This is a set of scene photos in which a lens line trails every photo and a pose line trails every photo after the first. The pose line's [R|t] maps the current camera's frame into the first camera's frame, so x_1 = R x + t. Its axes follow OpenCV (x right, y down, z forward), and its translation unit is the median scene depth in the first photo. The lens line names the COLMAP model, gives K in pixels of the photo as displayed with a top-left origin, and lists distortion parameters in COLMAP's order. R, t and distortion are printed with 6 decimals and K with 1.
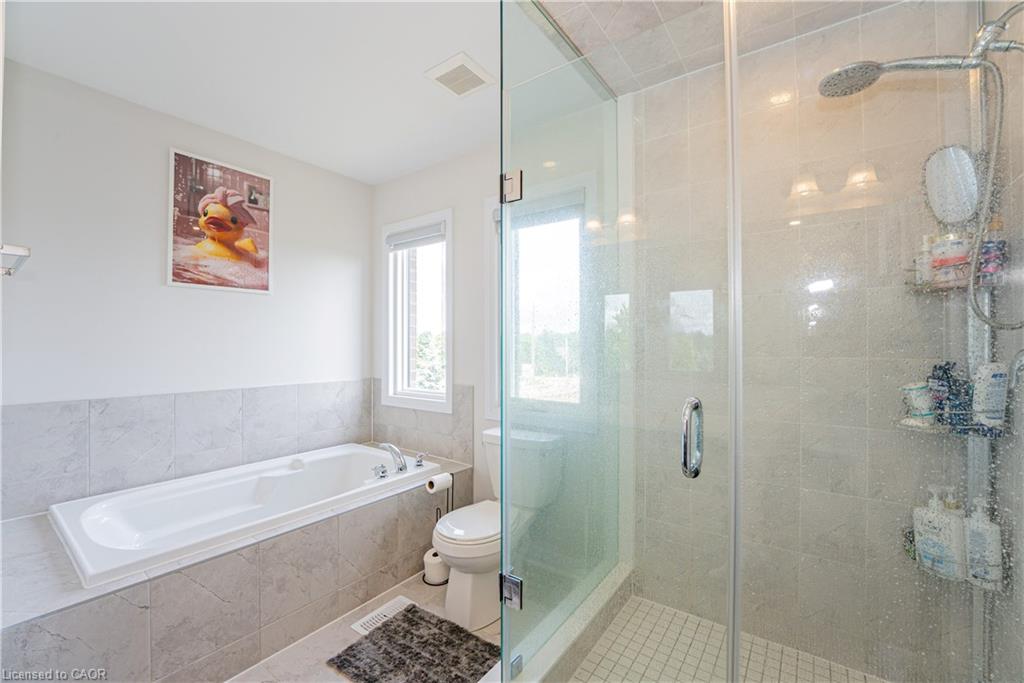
lens RADIAL K [[417.1, 0, 513.6], [0, 417.1, 340.4], [0, 0, 1]] dist [-0.026343, 0.000810]
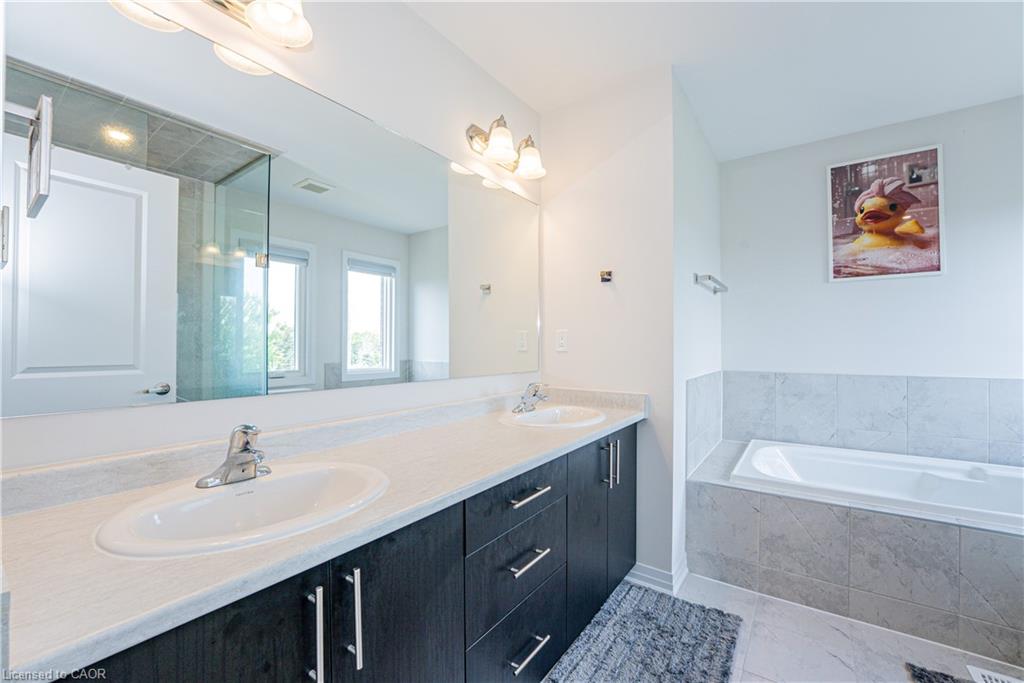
lens RADIAL K [[417.1, 0, 512.6], [0, 417.1, 340.5], [0, 0, 1]] dist [-0.026343, 0.000810]
pose [[0.002983, -0.012530, -0.999917, 0.313288], [0.009532, 0.999876, -0.012501, 0.037003], [0.999950, -0.009494, 0.003102, 0.071888]]
